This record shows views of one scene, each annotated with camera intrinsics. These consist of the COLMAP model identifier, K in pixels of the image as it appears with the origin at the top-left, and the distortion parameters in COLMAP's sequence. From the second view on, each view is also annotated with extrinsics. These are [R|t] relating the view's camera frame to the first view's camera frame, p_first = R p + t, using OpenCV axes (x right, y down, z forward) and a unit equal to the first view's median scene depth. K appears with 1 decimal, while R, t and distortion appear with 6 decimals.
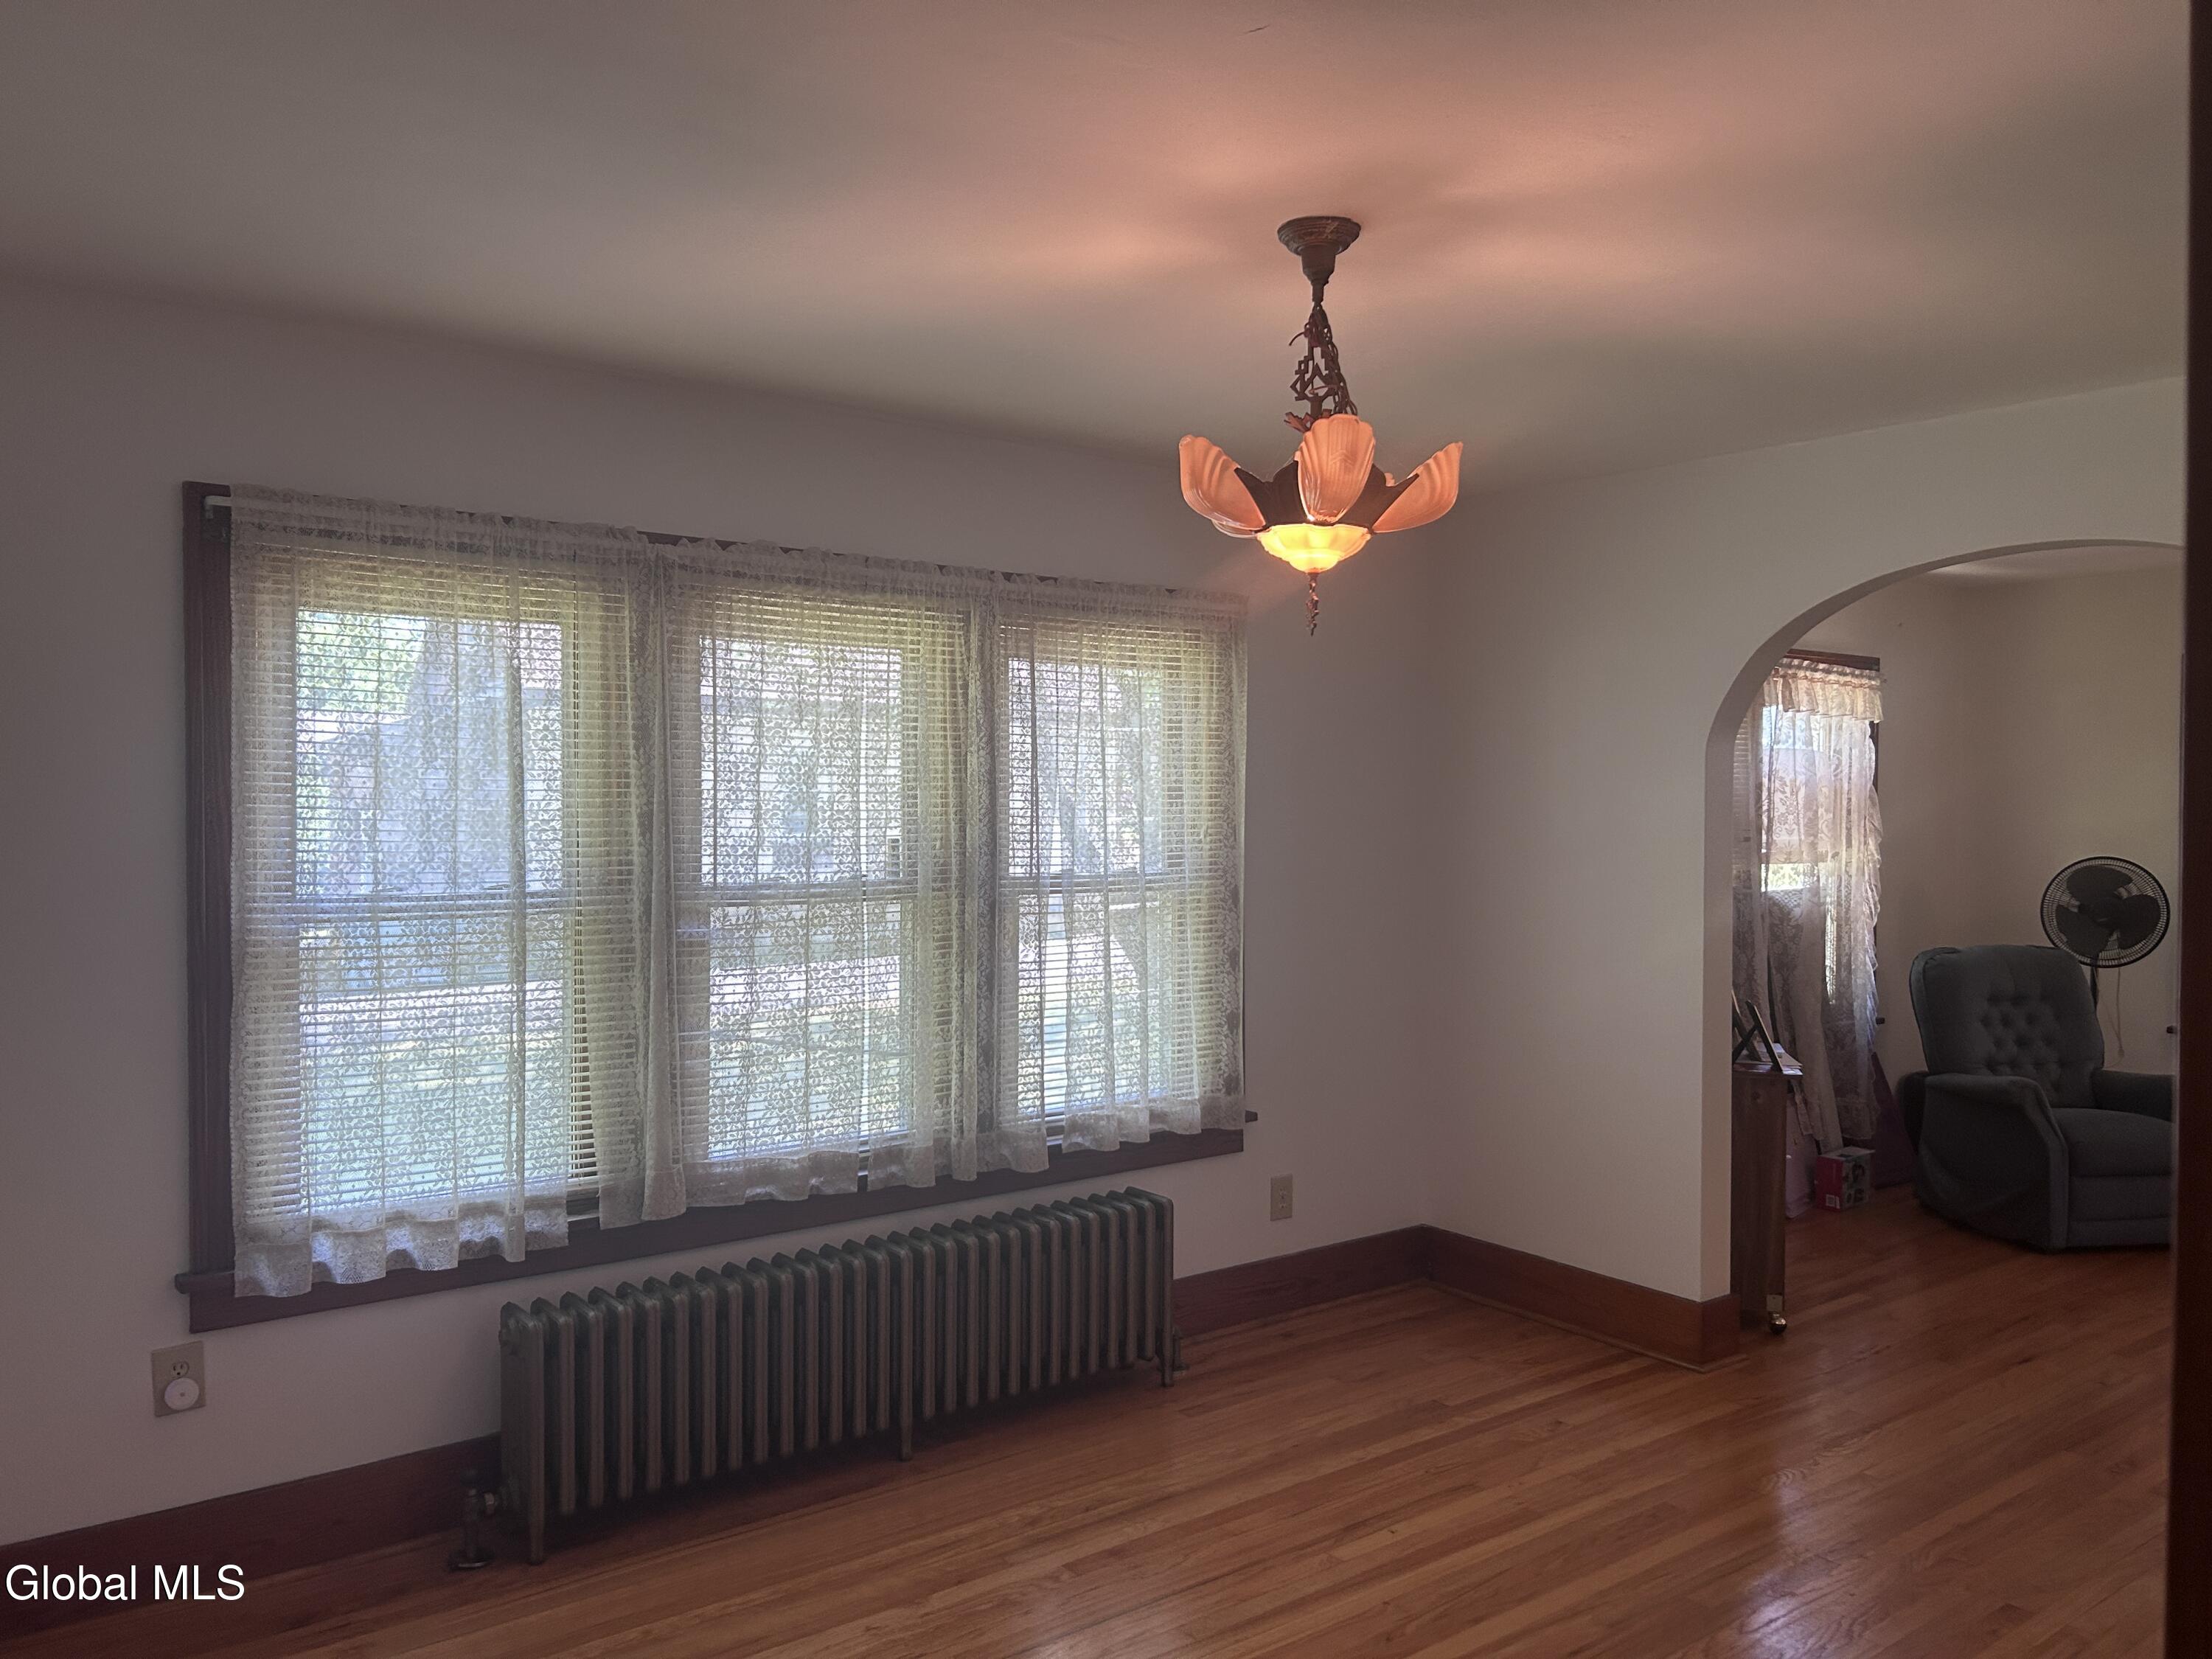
lens RADIAL K [[1674.2, 0, 1103.6], [0, 1674.2, 834.9], [0, 0, 1]] dist [0.064693, -0.076925]
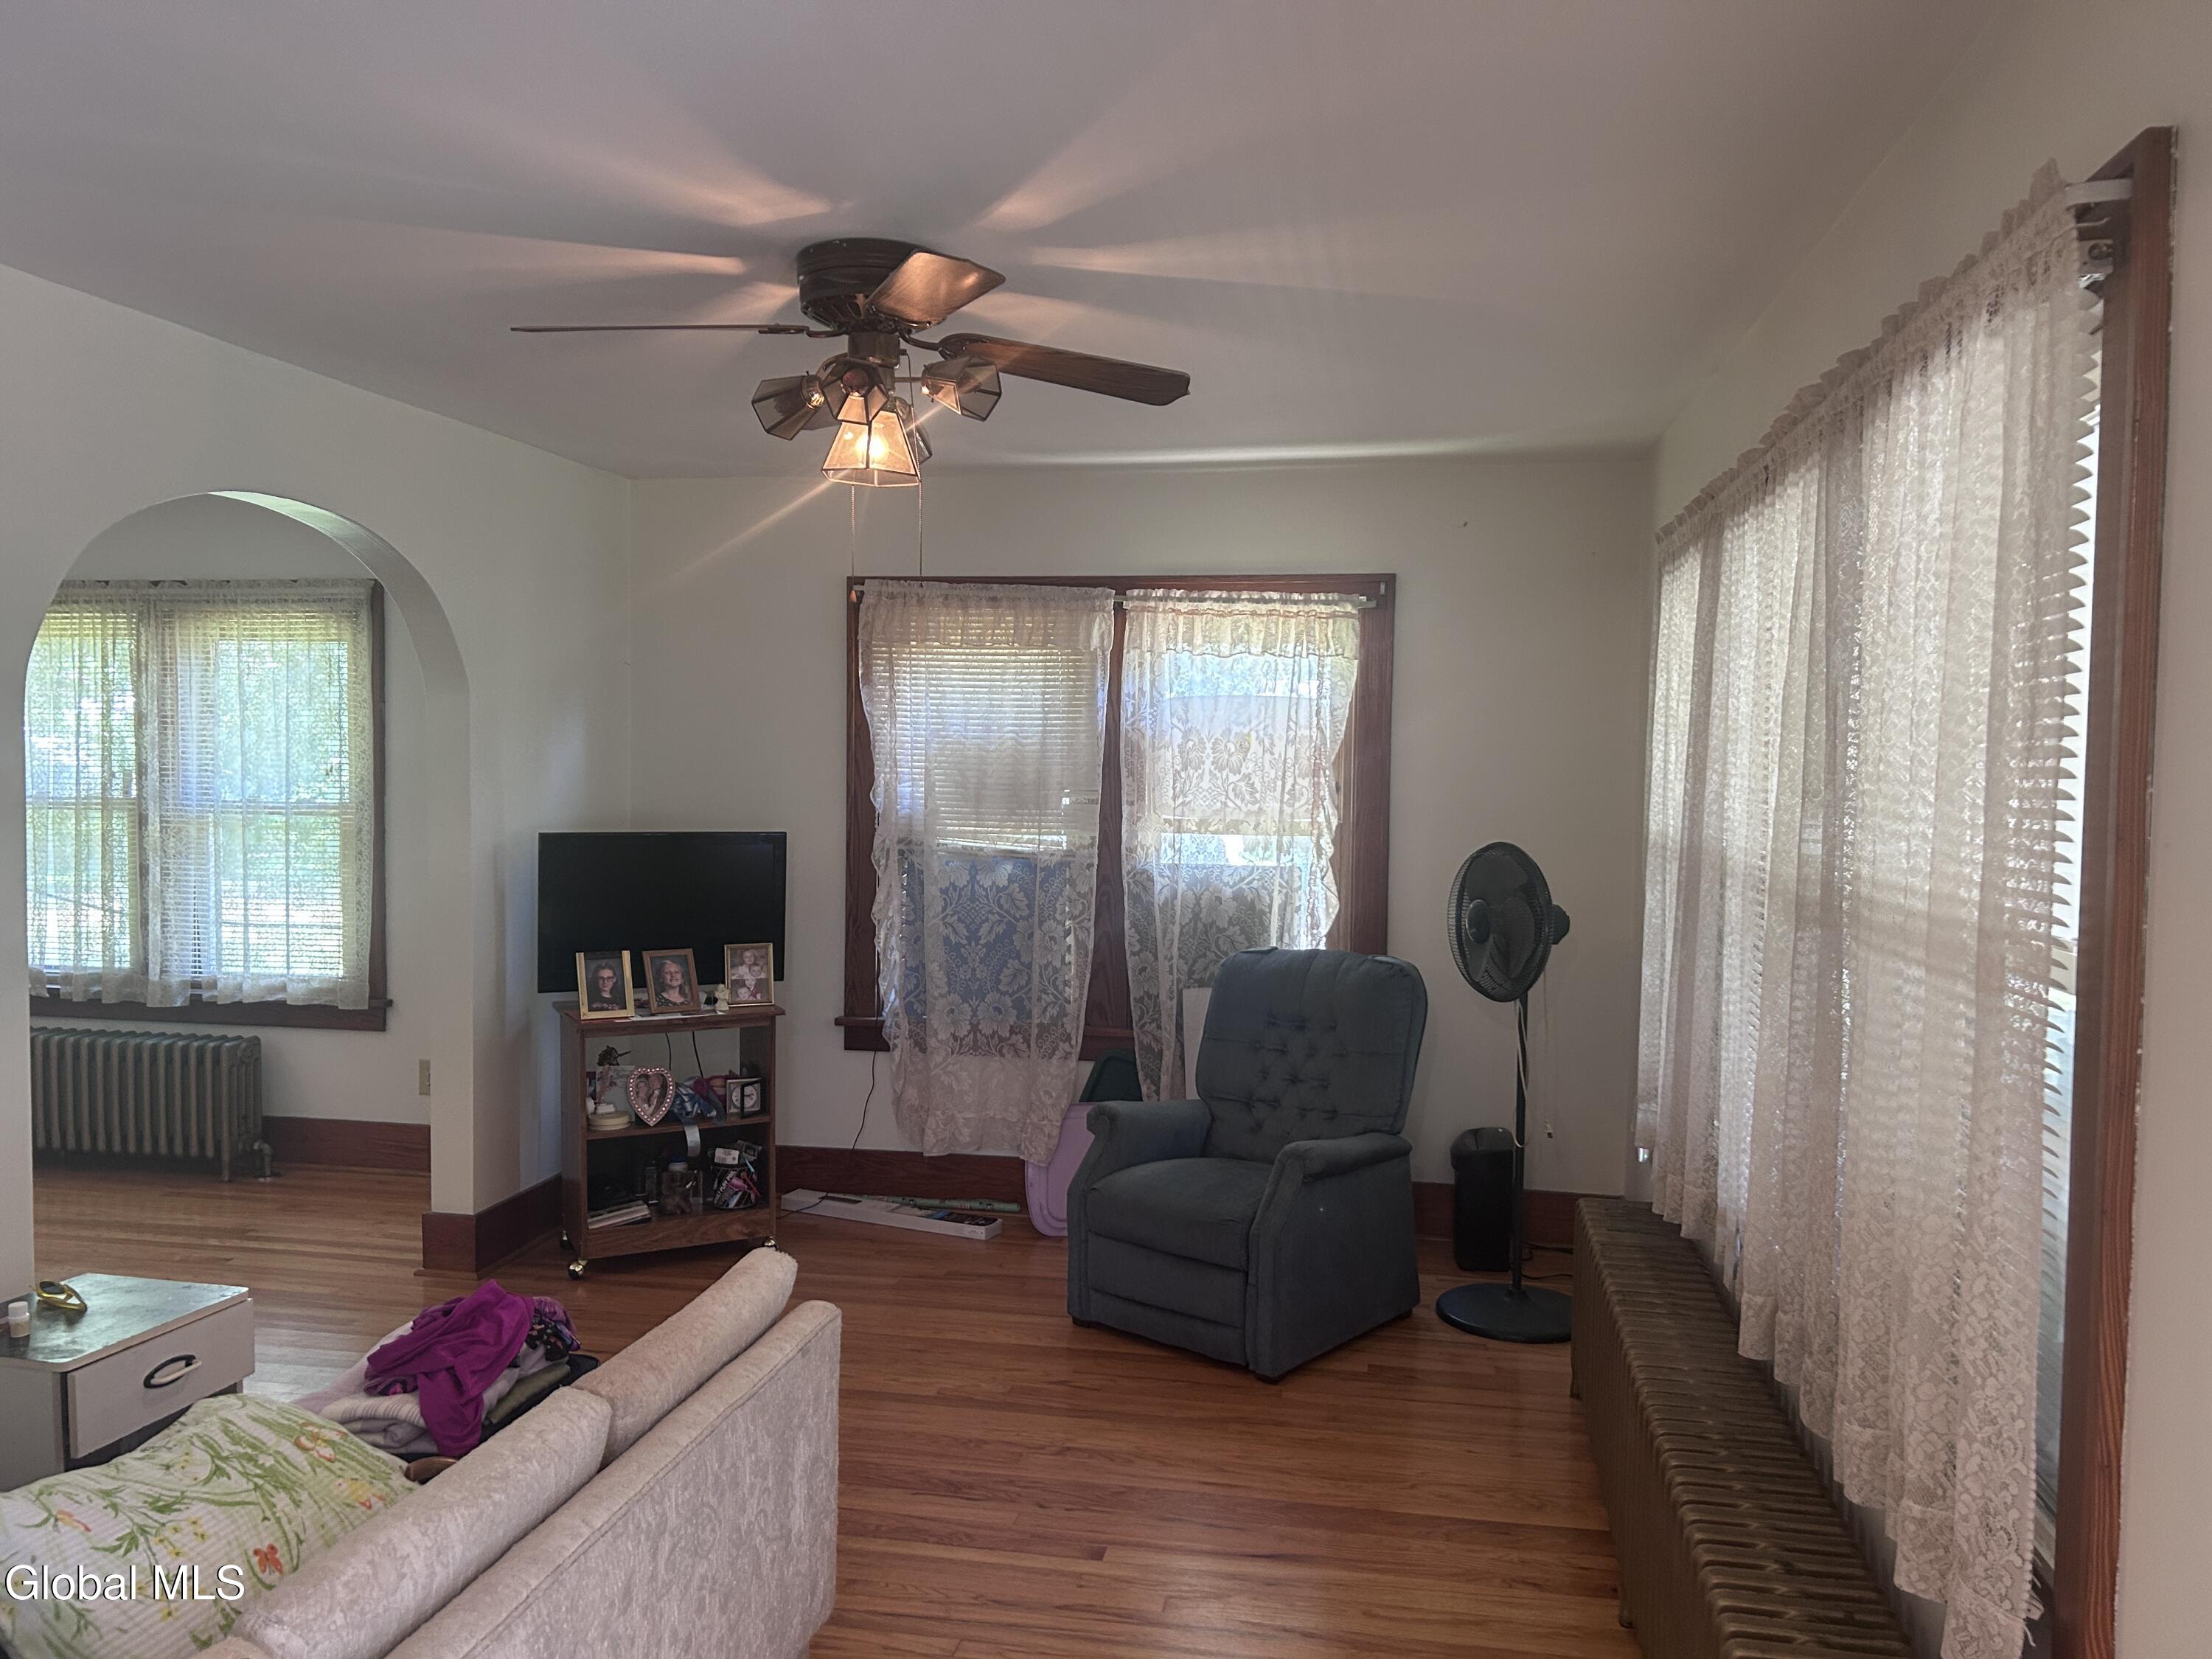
lens RADIAL K [[1674.2, 0, 1101.8], [0, 1674.2, 837.2], [0, 0, 1]] dist [0.064693, -0.076925]
pose [[0.661127, 0.032619, -0.749564, 1.639206], [-0.033785, 0.999335, 0.013689, 0.013190], [0.749513, 0.016274, 0.661790, 0.696610]]
